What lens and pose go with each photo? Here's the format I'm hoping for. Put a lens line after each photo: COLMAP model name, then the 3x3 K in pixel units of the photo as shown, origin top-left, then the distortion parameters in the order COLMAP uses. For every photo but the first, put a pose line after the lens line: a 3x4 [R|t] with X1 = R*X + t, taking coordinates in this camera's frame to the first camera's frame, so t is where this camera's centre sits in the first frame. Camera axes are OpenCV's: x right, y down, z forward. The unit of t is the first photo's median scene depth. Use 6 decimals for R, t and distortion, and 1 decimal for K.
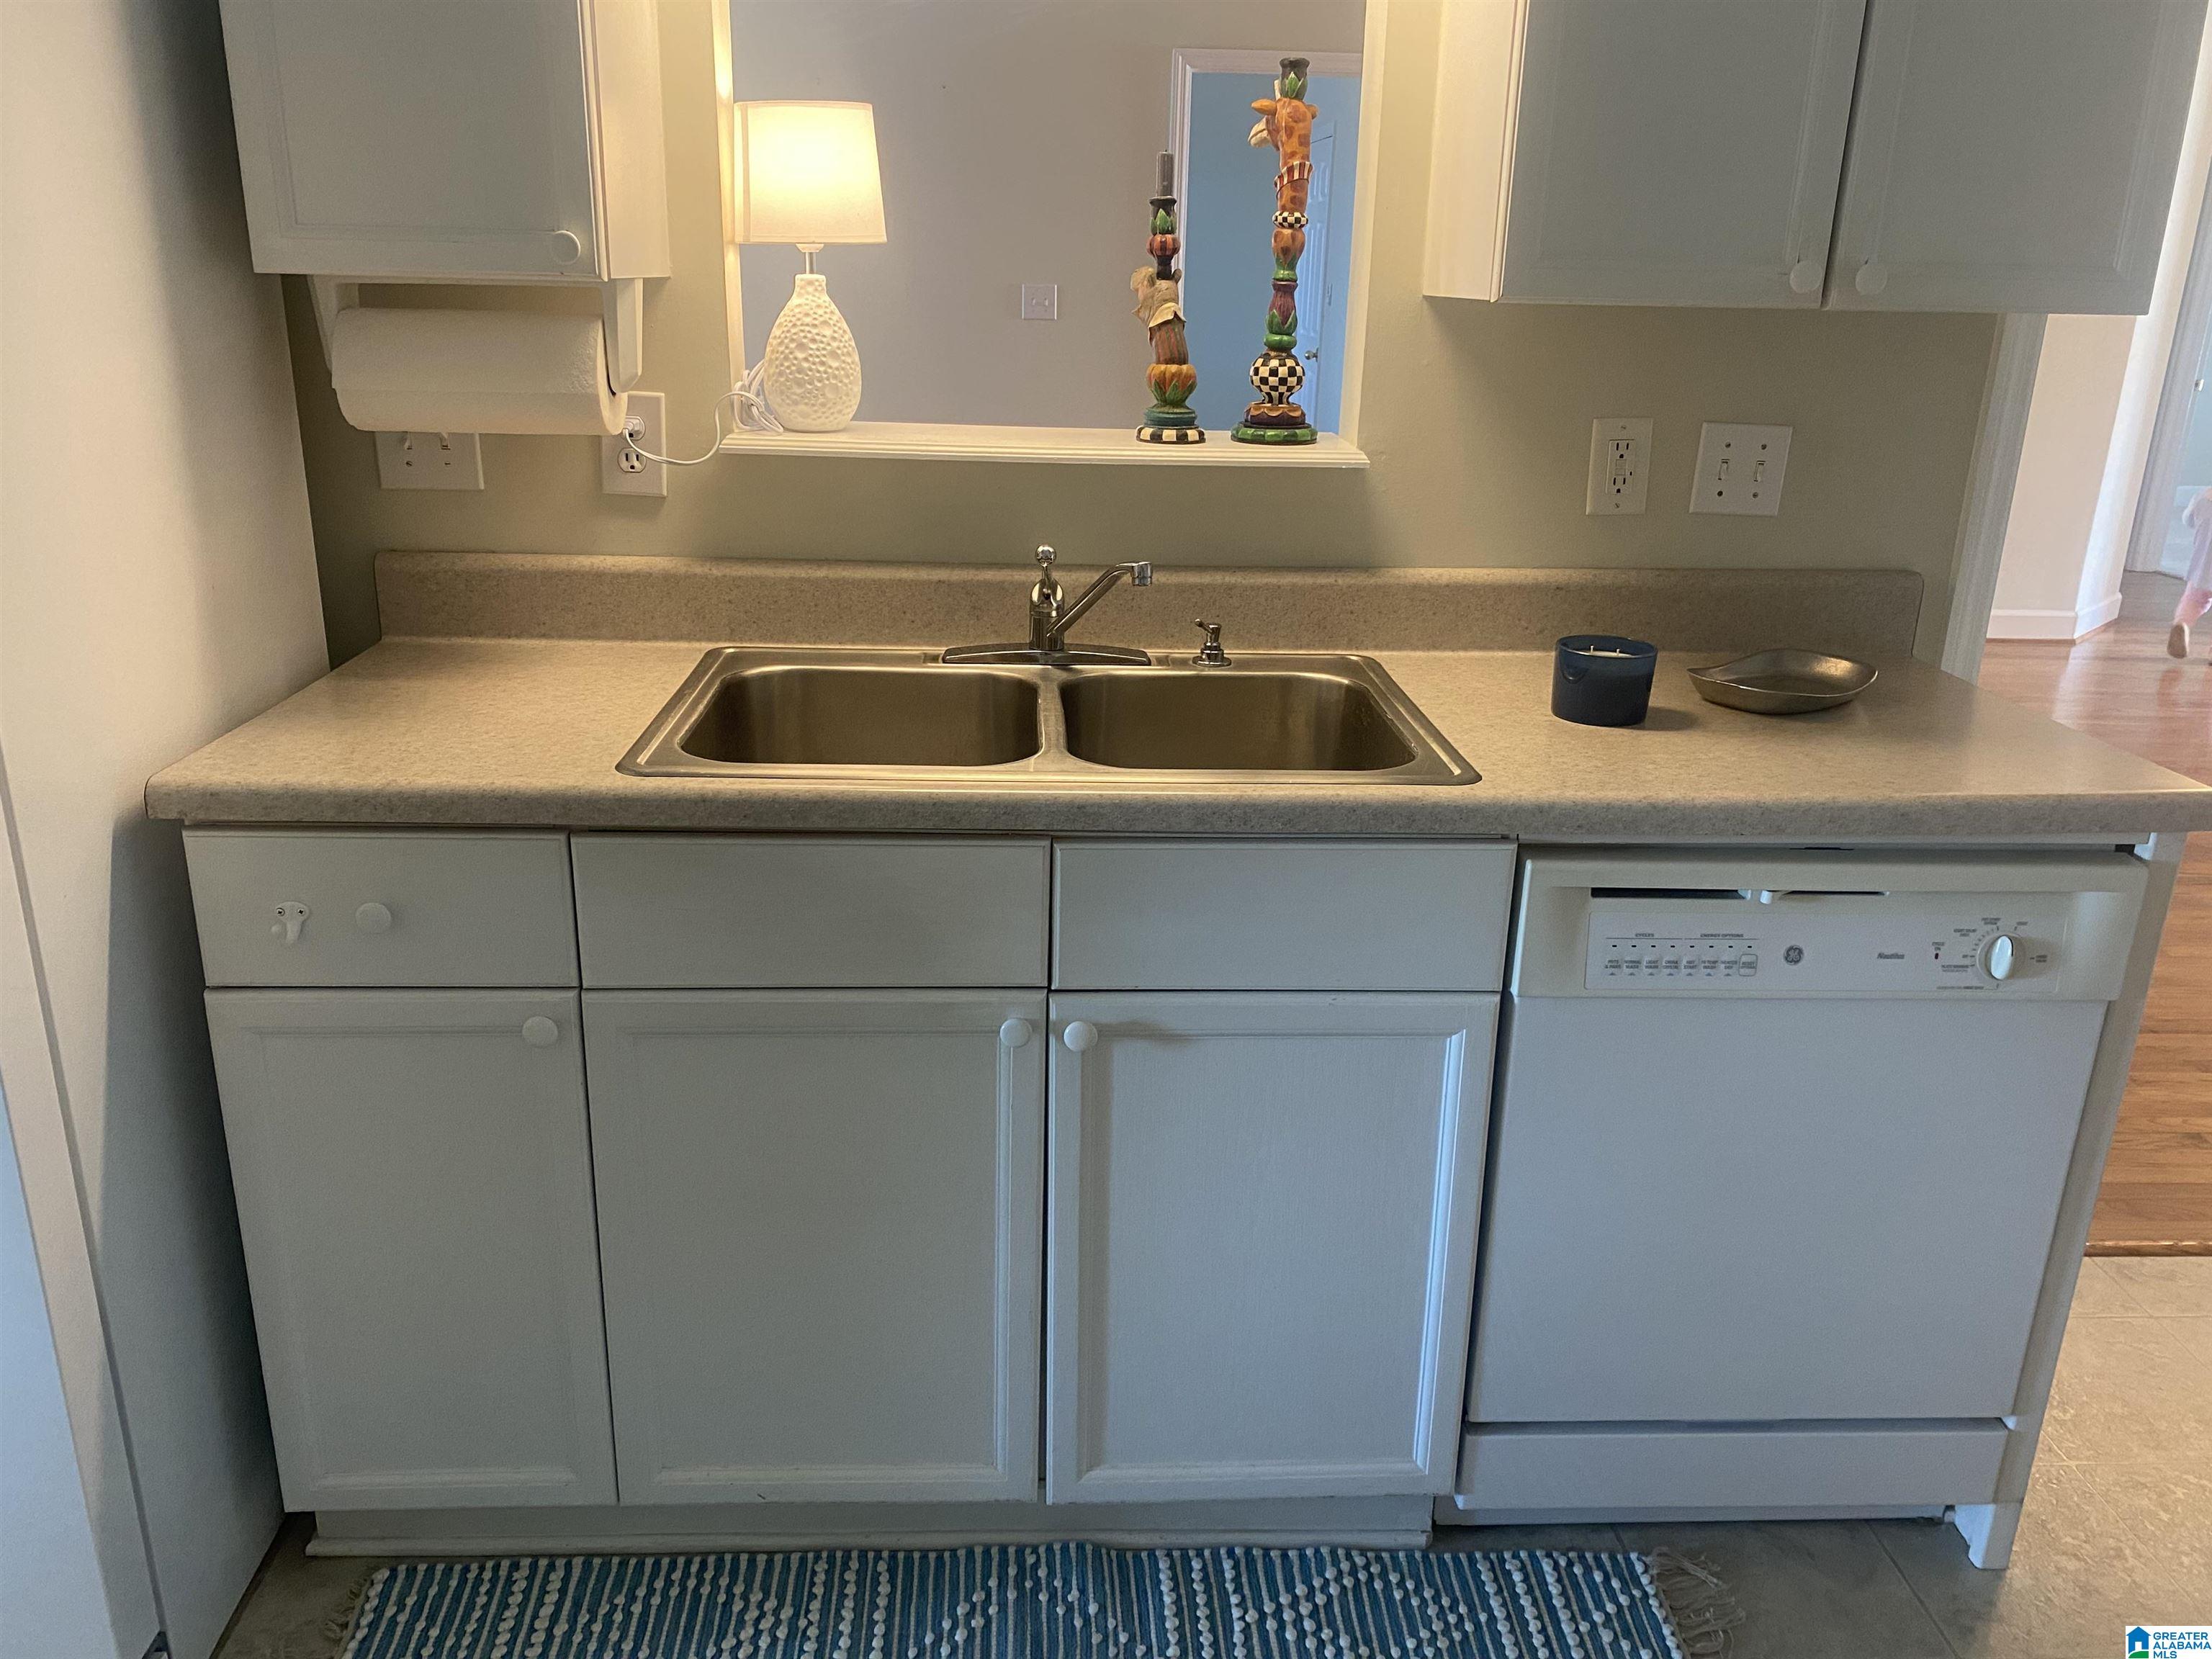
lens RADIAL K [[1697.7, 0, 1105.0], [0, 1697.7, 845.2], [0, 0, 1]] dist [0.035326, -0.032037]
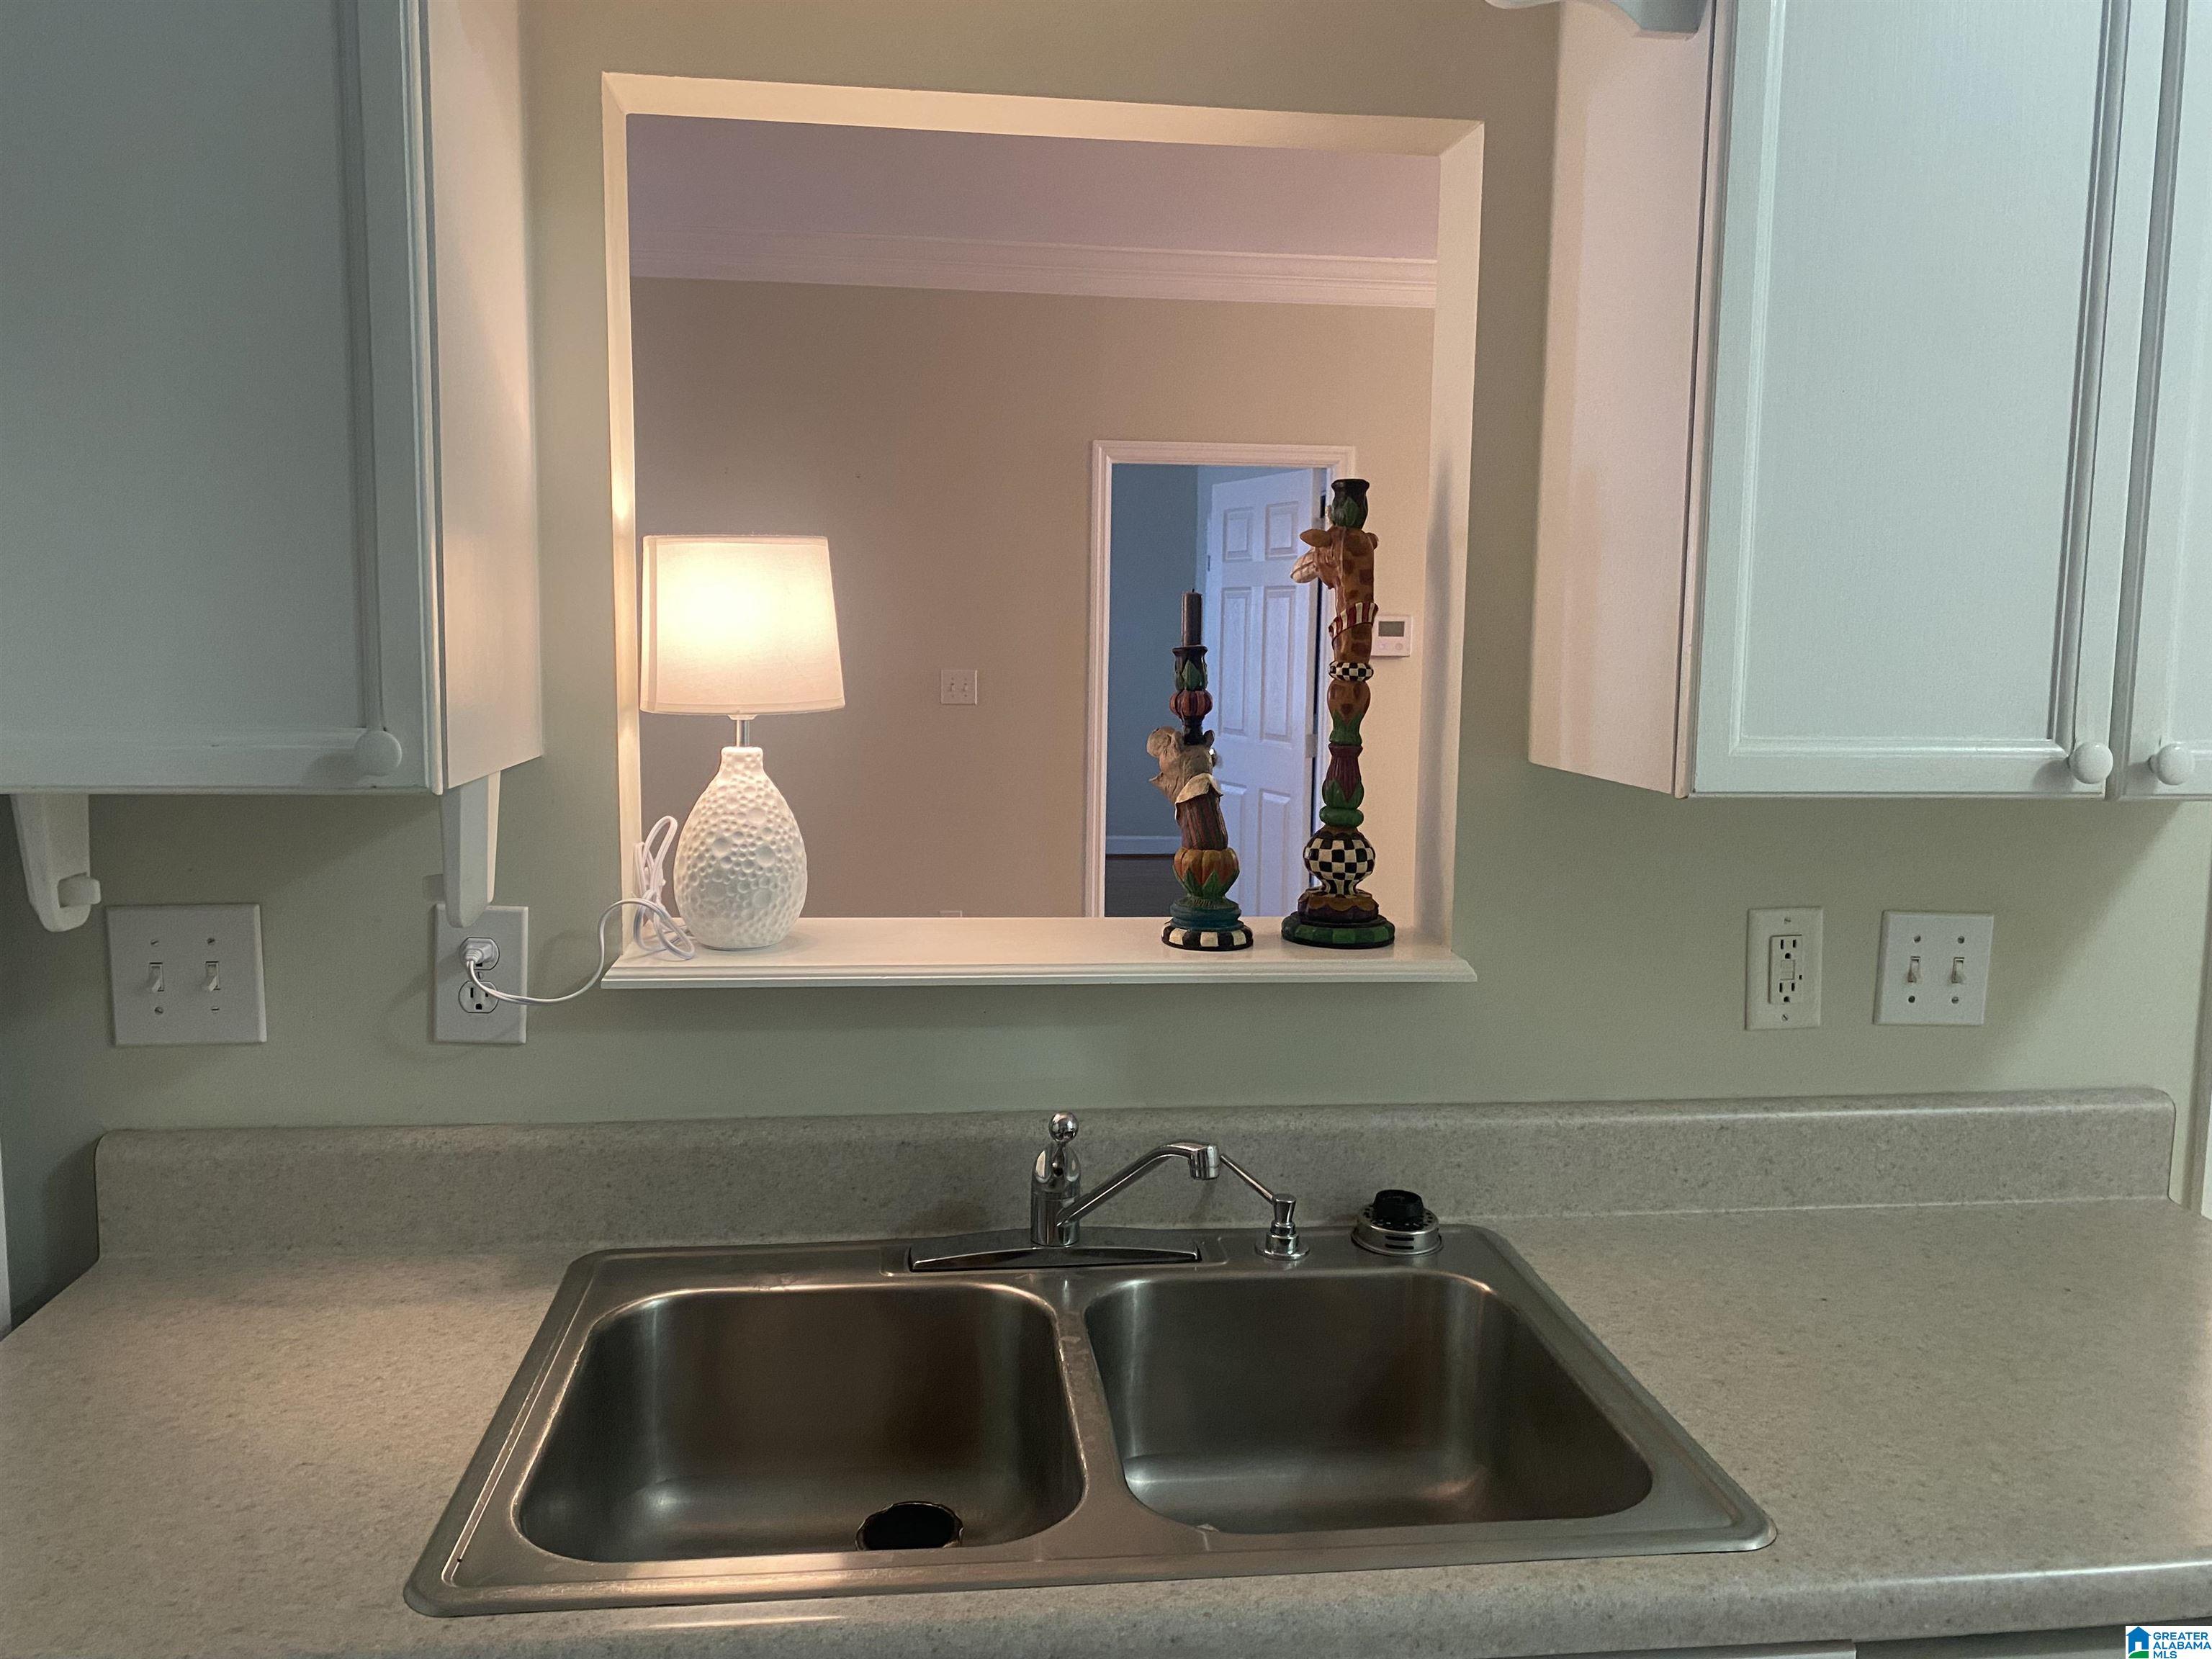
lens RADIAL K [[1697.7, 0, 1112.6], [0, 1697.7, 819.0], [0, 0, 1]] dist [0.035326, -0.032037]
pose [[0.997068, -0.014268, 0.075176, -0.061405], [0.031345, 0.972407, -0.231174, -0.120067], [-0.069803, 0.232853, 0.970004, 0.256687]]
